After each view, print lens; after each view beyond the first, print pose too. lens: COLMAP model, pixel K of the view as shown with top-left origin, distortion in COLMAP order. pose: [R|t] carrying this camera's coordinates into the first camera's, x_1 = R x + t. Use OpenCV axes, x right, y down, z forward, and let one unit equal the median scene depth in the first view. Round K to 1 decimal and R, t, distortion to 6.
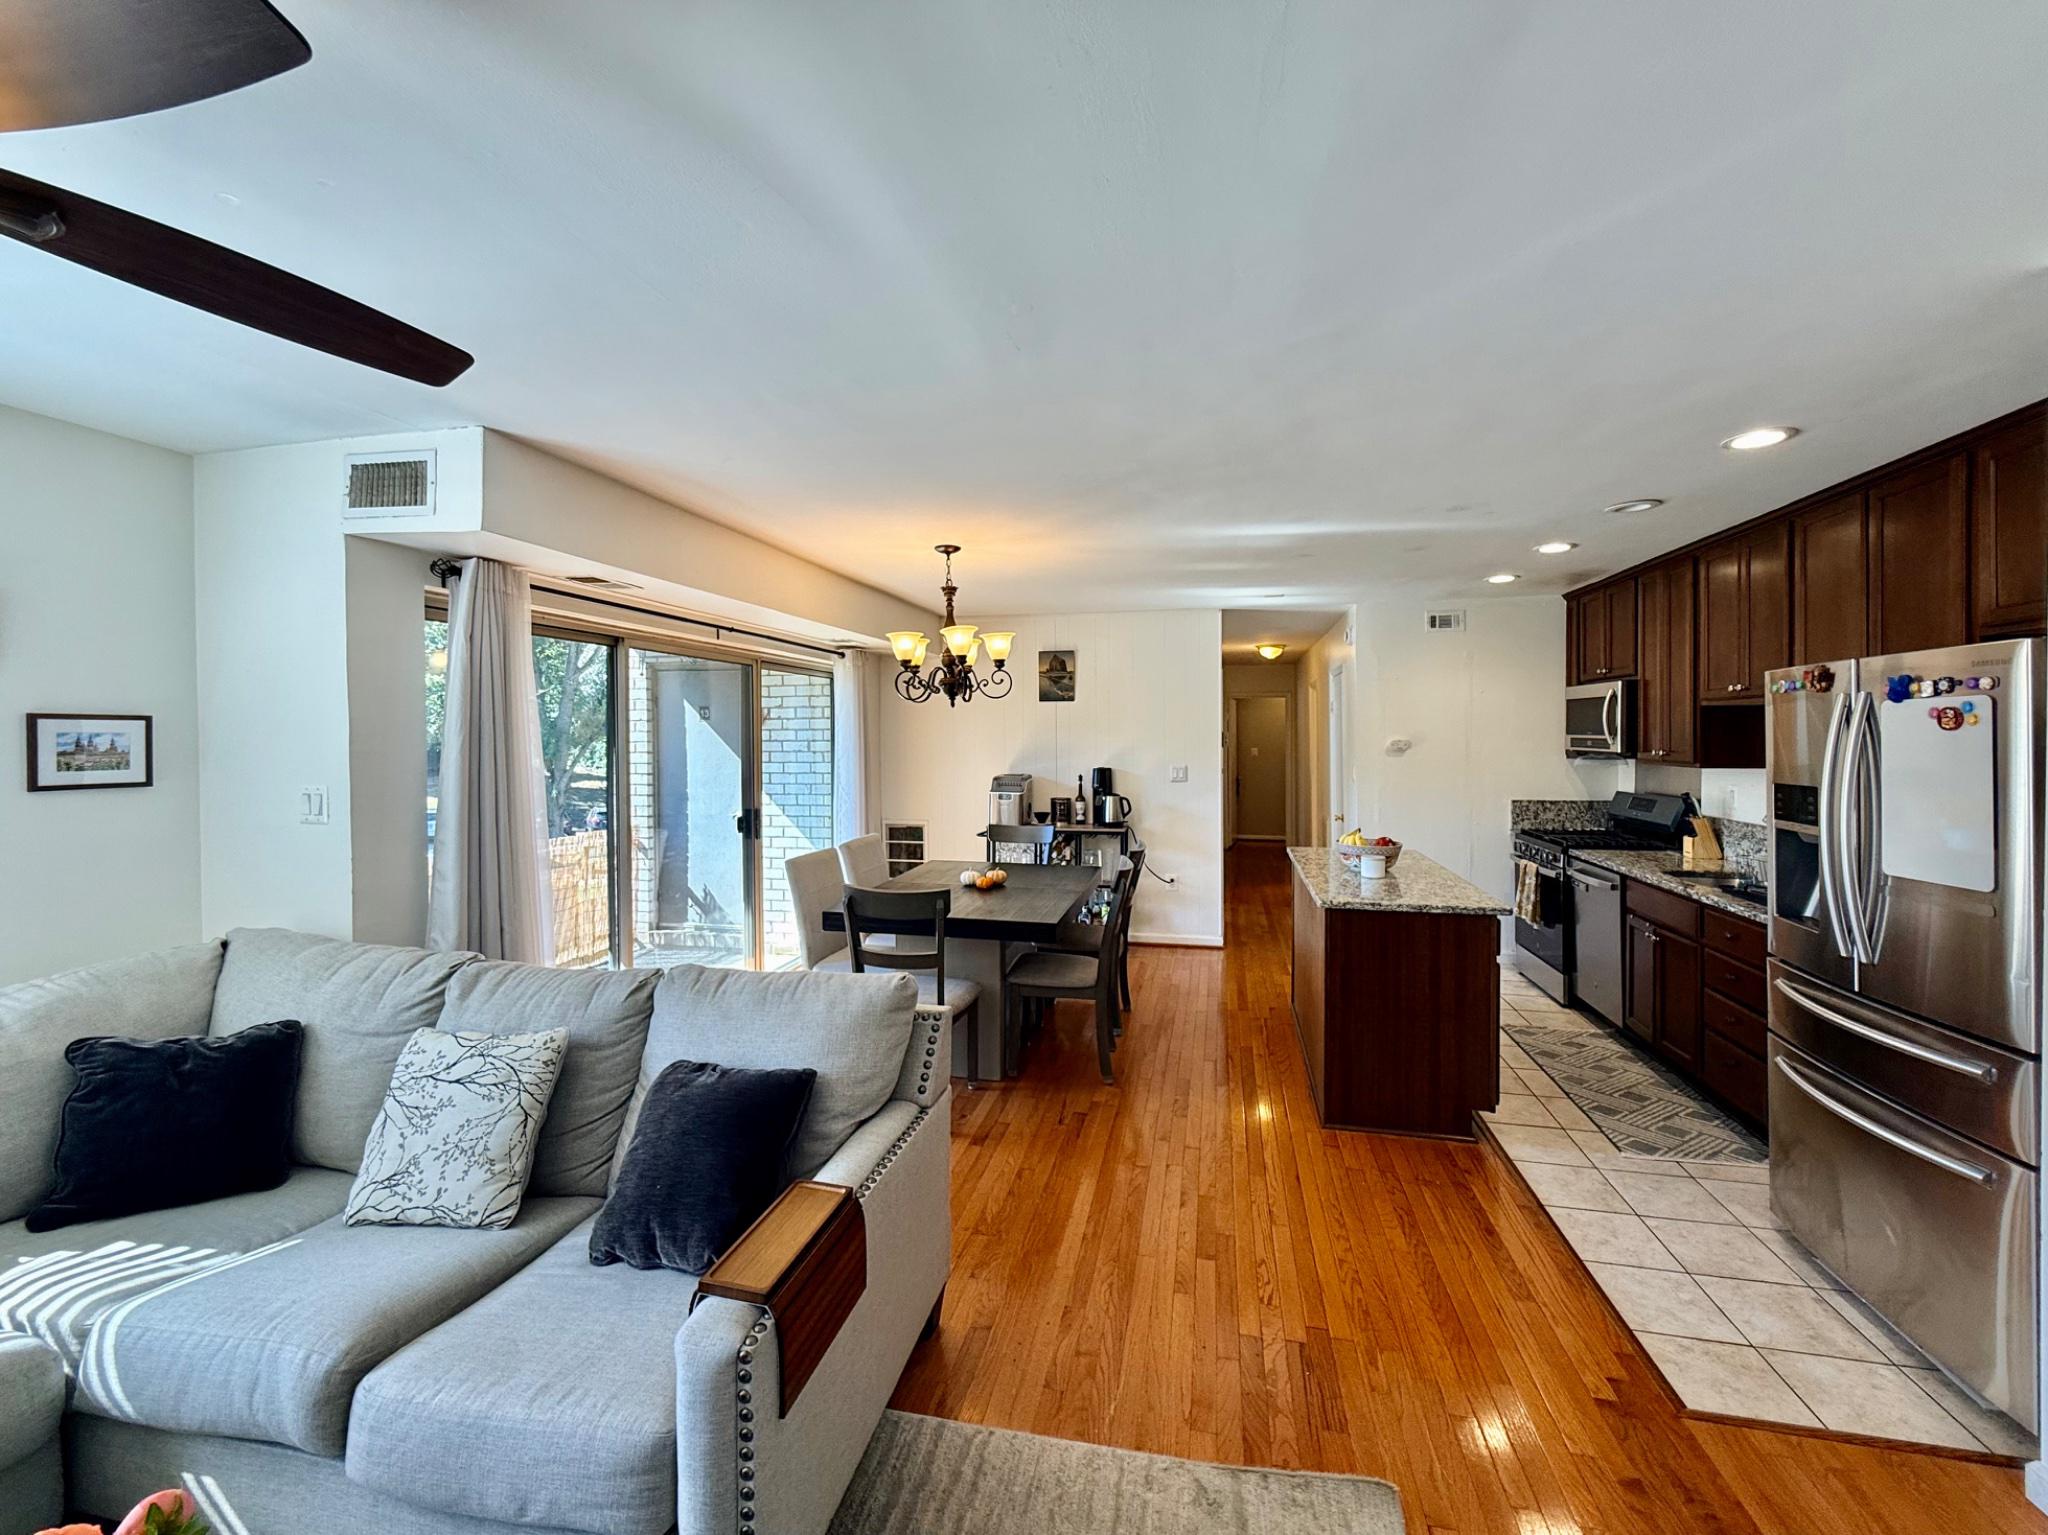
lens RADIAL K [[829.1, 0, 1026.7], [0, 829.1, 773.7], [0, 0, 1]] dist [0.000550, -0.000003]
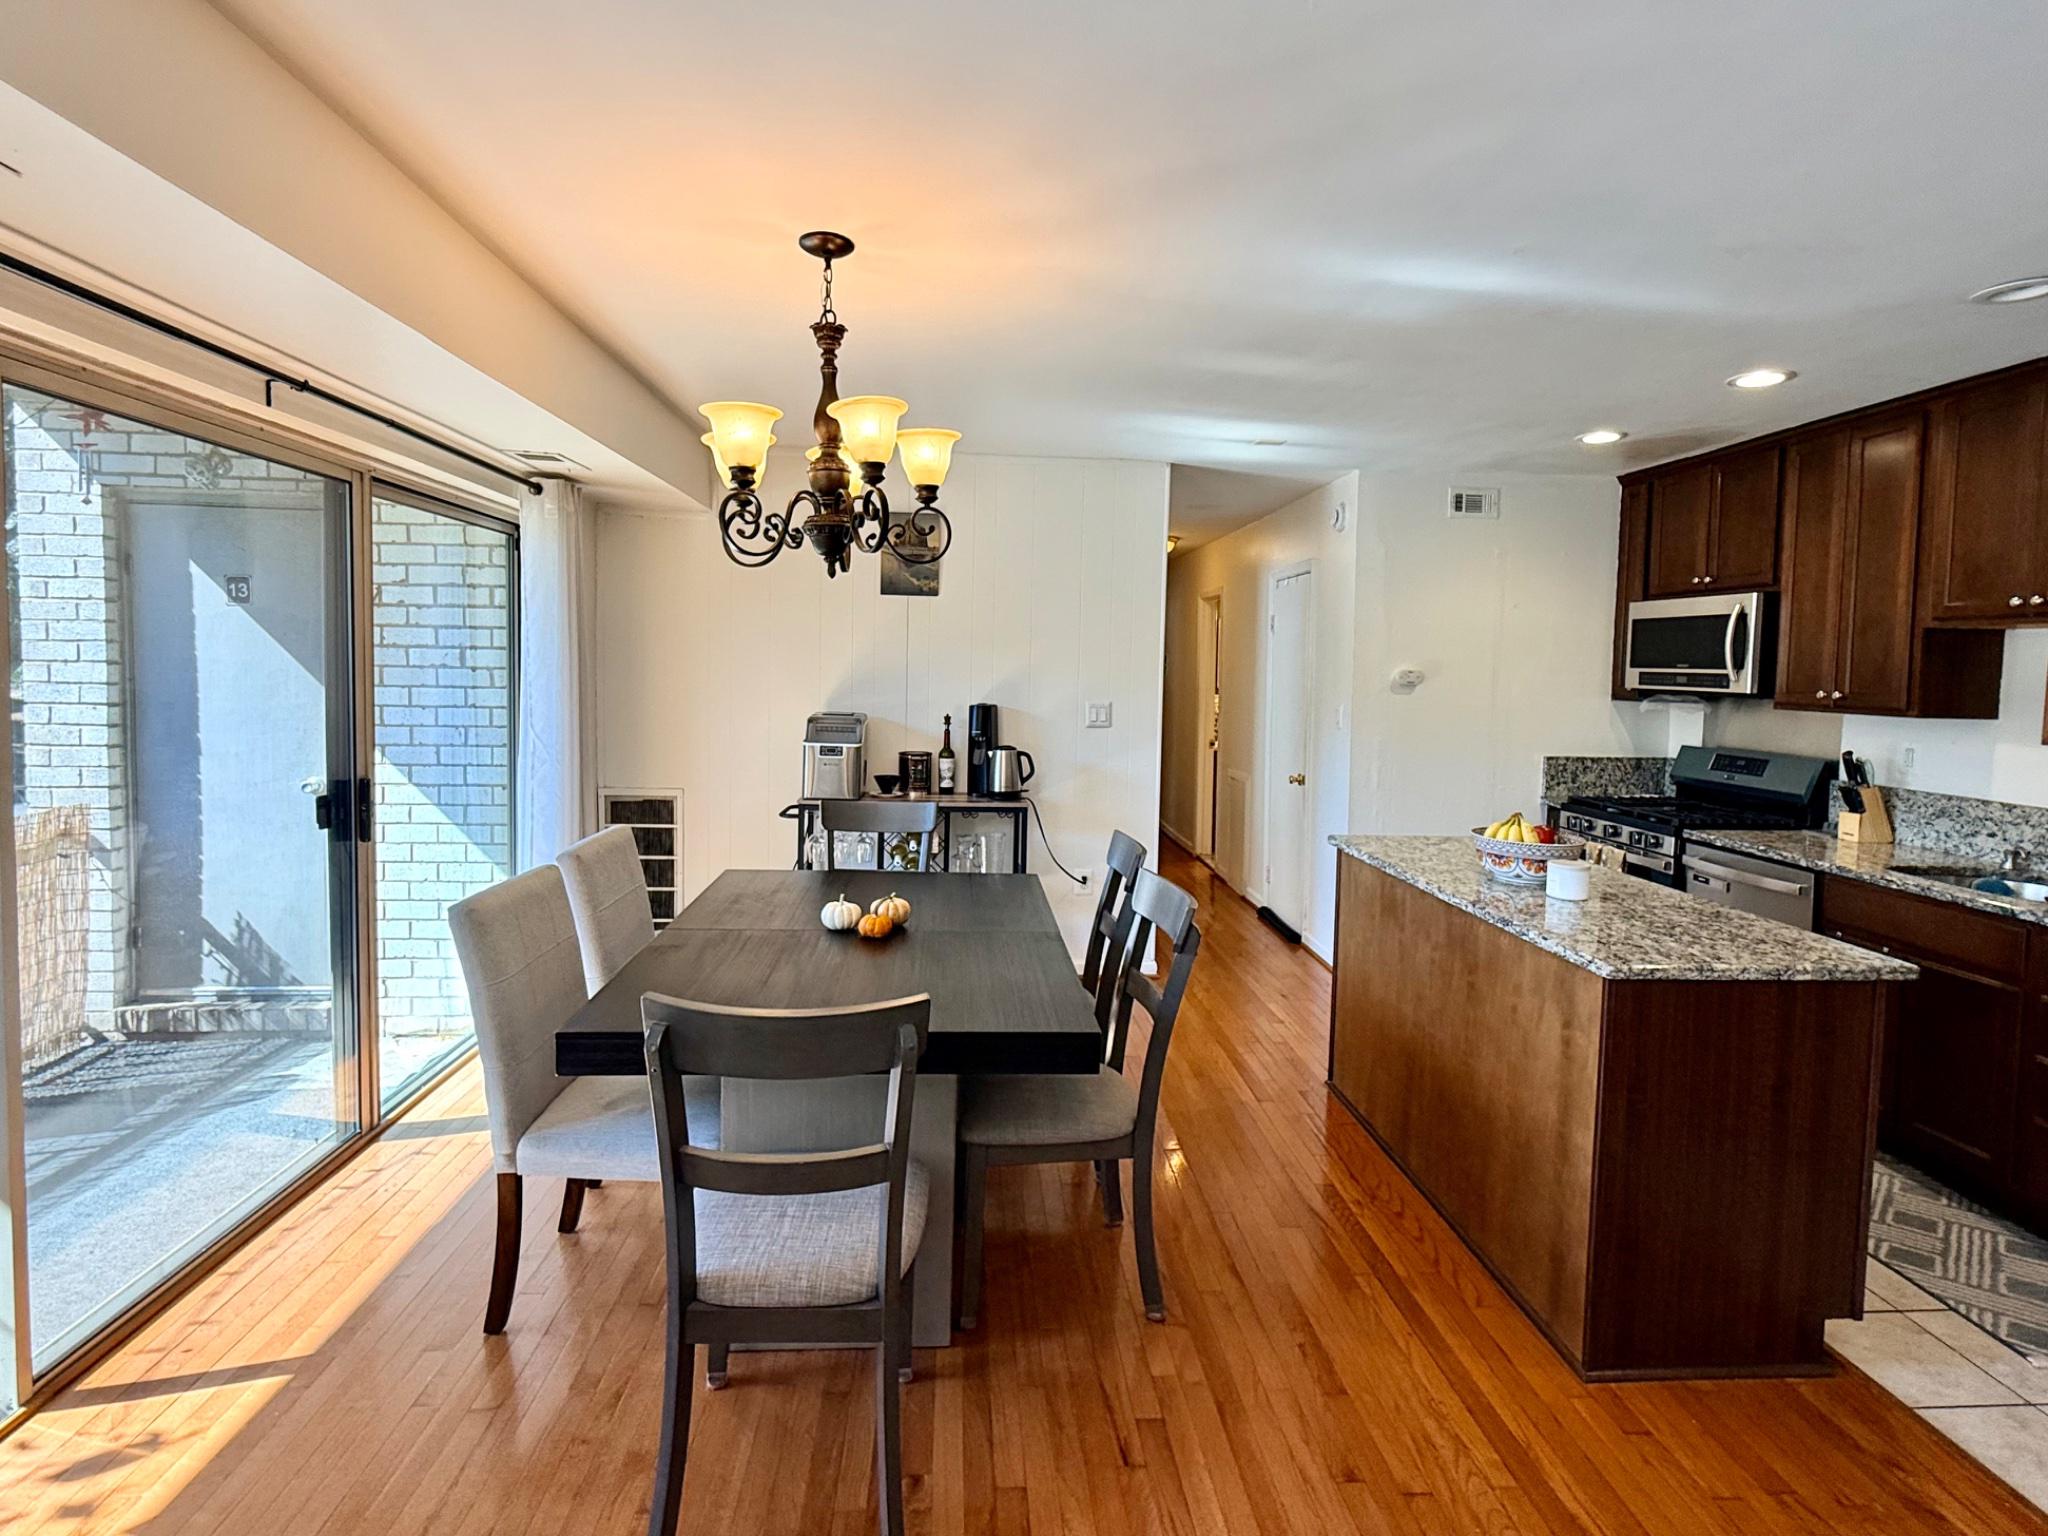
lens RADIAL K [[1018.2, 0, 1023.3], [0, 1018.2, 731.2], [0, 0, 1]] dist [0.002411, -0.000063]
pose [[0.960634, 0.006228, 0.277748, -0.096980], [-0.011835, 0.999759, 0.018513, -0.001518], [-0.277565, -0.021072, 0.960476, 0.259468]]
